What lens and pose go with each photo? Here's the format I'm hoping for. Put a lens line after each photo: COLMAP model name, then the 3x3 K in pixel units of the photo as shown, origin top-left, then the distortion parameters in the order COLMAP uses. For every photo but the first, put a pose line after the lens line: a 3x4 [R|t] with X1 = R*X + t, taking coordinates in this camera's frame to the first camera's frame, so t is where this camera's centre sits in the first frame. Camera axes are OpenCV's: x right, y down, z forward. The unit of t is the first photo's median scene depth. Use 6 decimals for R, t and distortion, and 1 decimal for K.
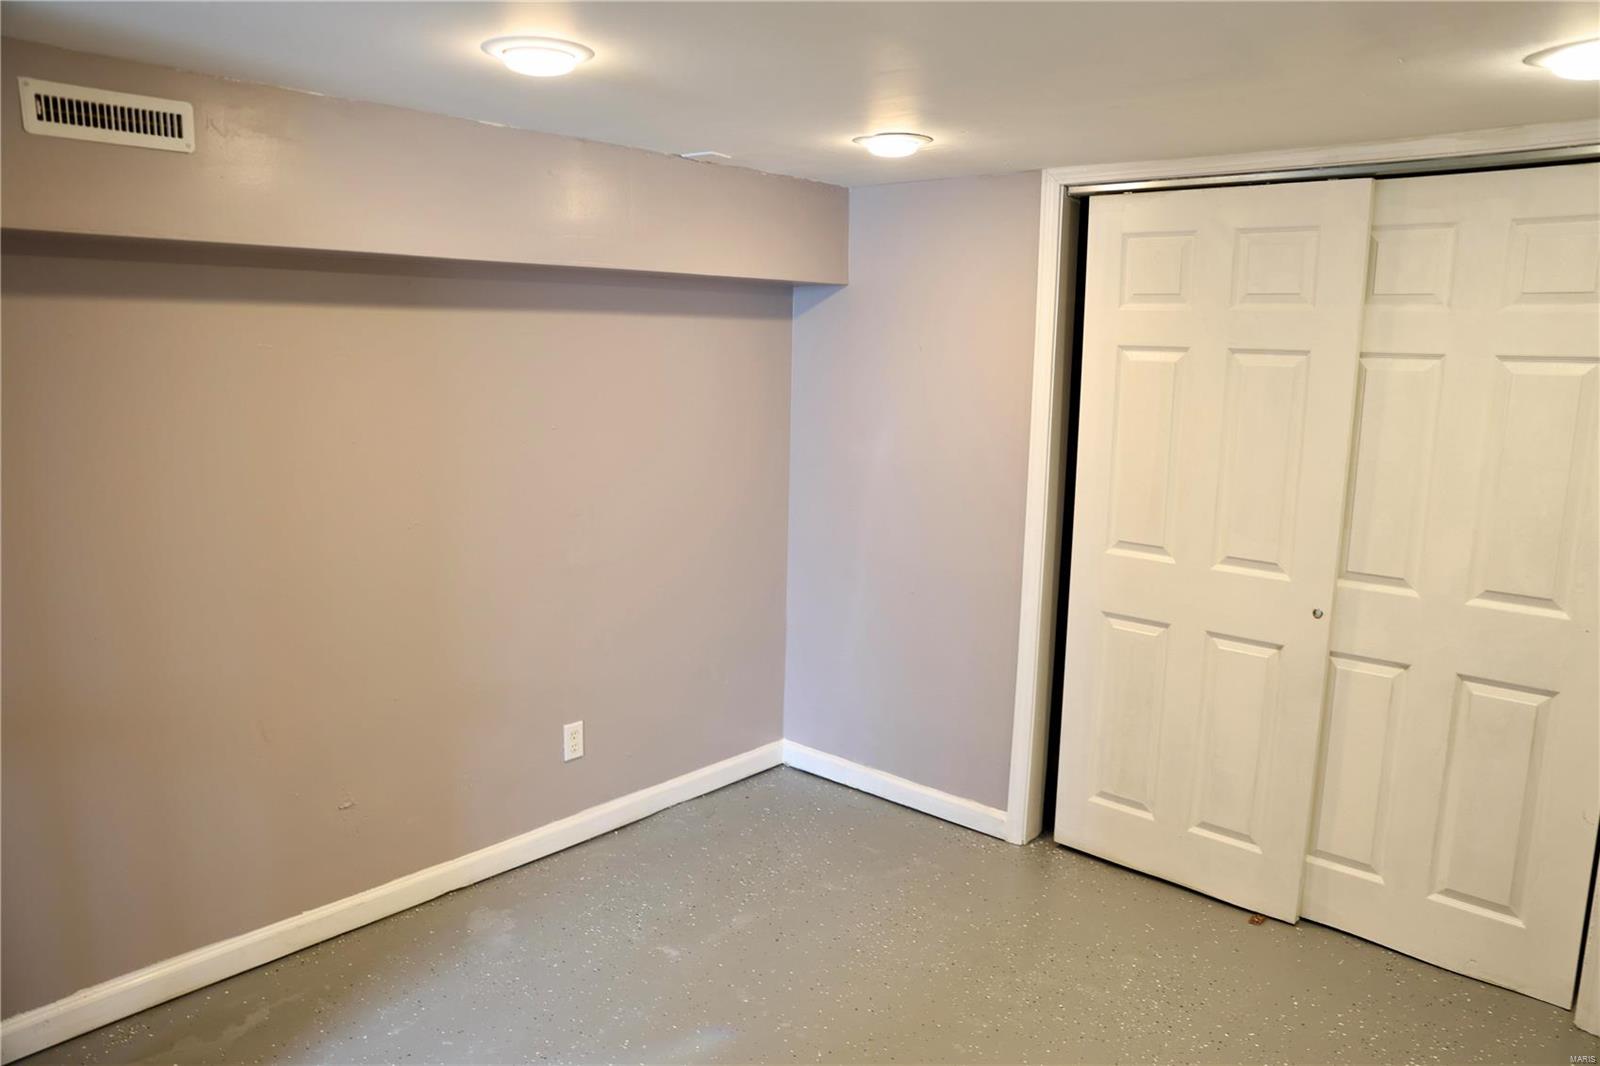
lens RADIAL K [[1162.4, 0, 796.0], [0, 1162.4, 539.9], [0, 0, 1]] dist [-0.005484, 0.013023]
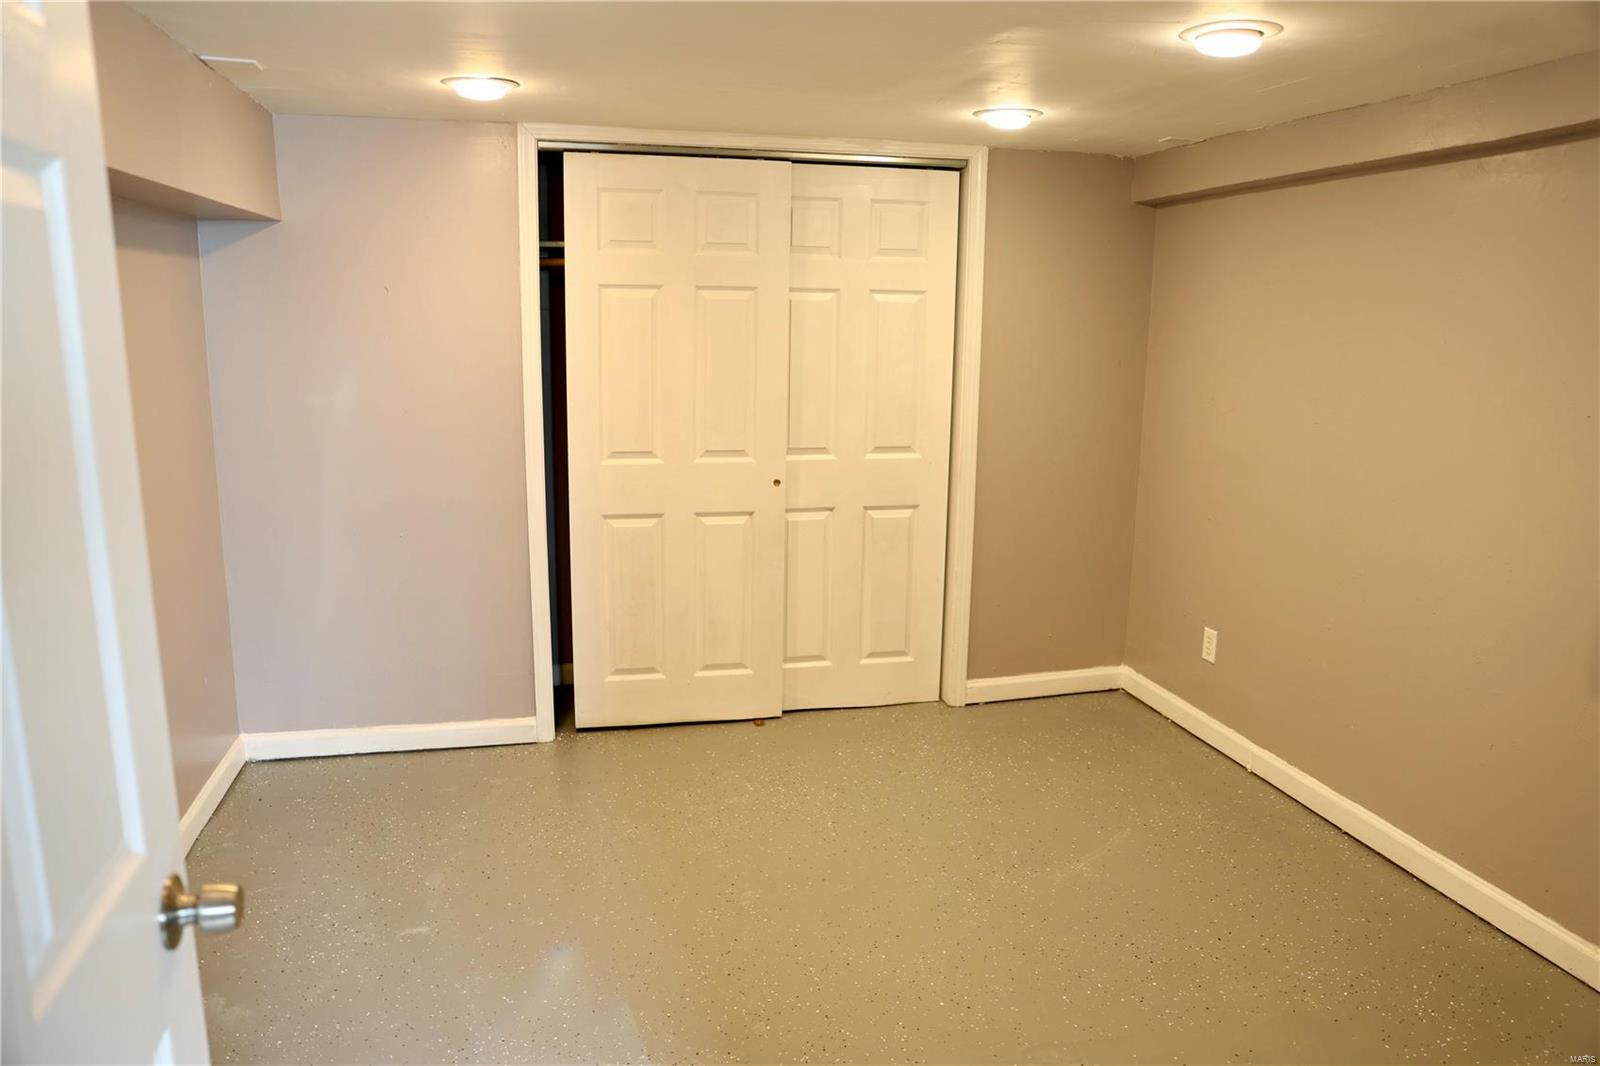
lens RADIAL K [[1162.4, 0, 795.0], [0, 1162.4, 530.3], [0, 0, 1]] dist [-0.005484, 0.013023]
pose [[0.583169, -0.157675, 0.796902, -0.612386], [0.145832, 0.985366, 0.088245, 0.001984], [-0.799154, 0.064752, 0.597629, 0.171744]]
